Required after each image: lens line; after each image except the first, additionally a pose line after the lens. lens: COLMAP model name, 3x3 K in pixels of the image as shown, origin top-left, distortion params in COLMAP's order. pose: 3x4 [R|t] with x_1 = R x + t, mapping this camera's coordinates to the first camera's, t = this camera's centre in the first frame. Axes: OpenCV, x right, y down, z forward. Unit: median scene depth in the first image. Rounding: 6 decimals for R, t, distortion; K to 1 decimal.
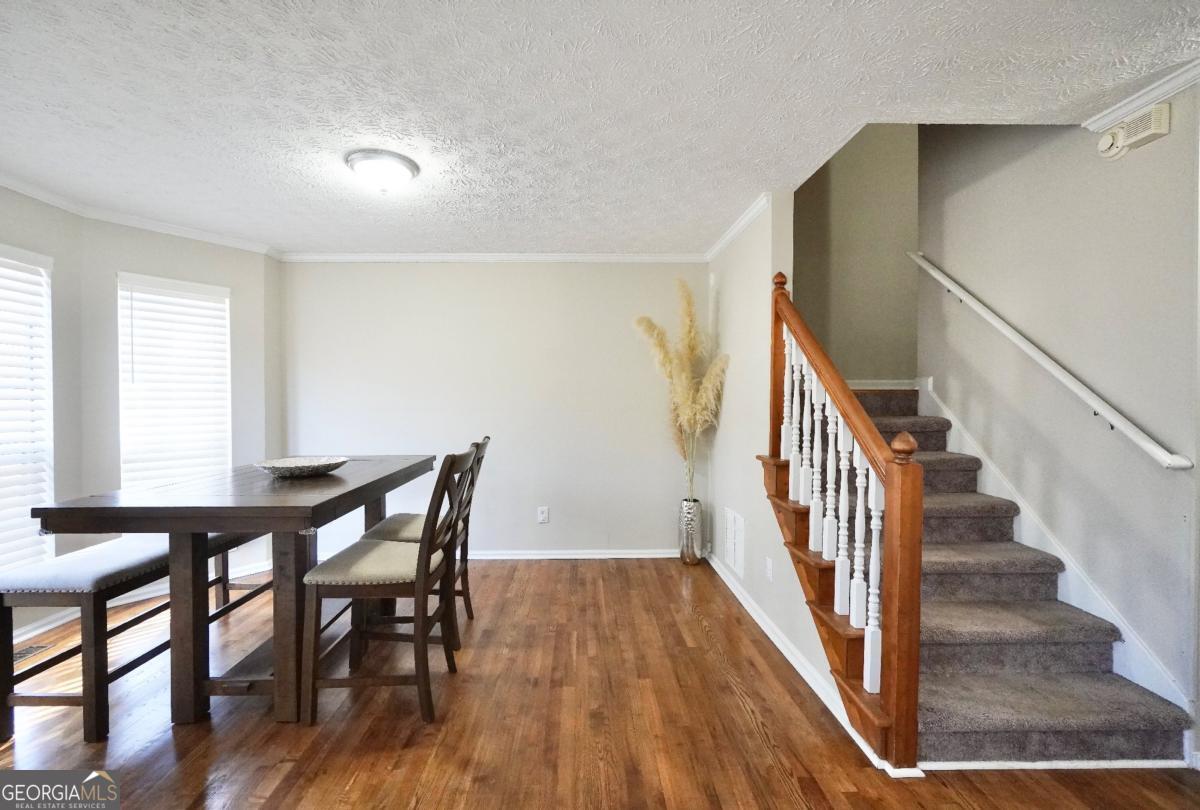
lens RADIAL K [[513.6, 0, 593.5], [0, 513.6, 406.7], [0, 0, 1]] dist [-0.012419, -0.000241]
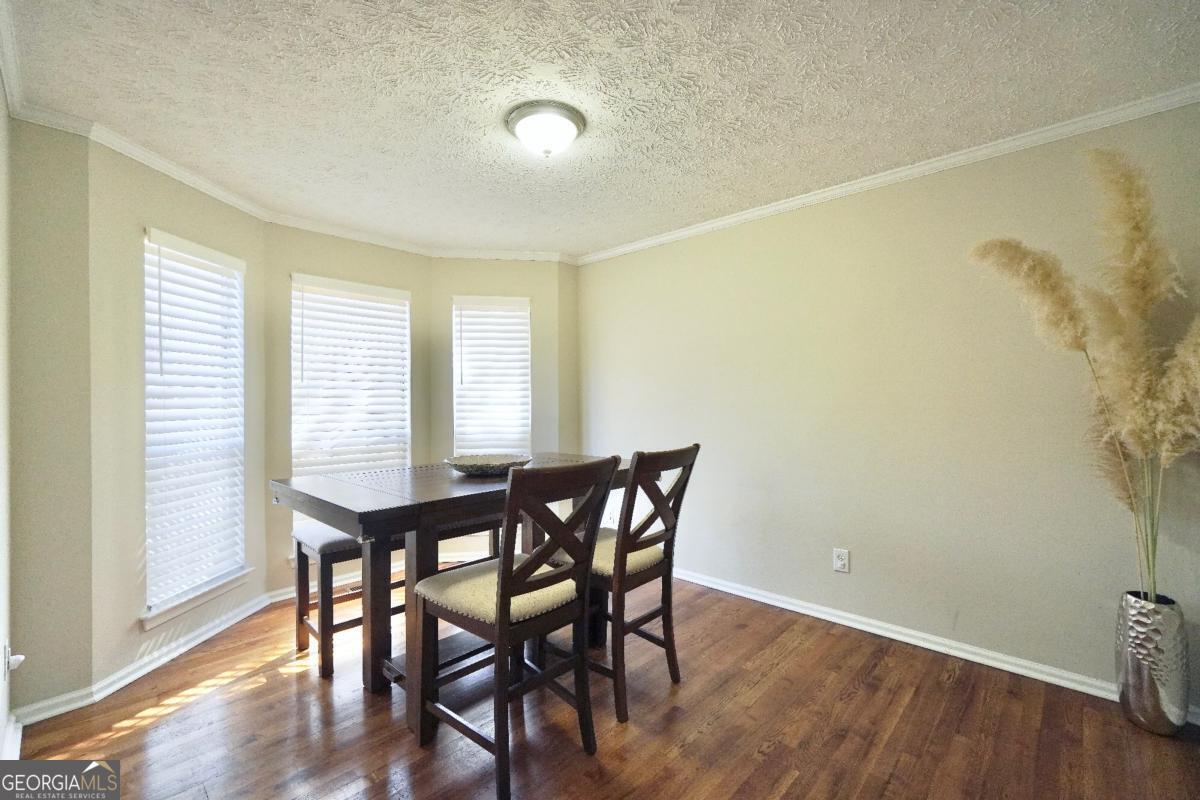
lens RADIAL K [[503.1, 0, 604.9], [0, 503.1, 400.4], [0, 0, 1]] dist [-0.018348, 0.006104]
pose [[0.701896, -0.001648, -0.712277, 0.179019], [-0.004462, 0.999968, -0.006711, 0.000710], [0.712265, 0.007889, 0.701866, 0.328253]]
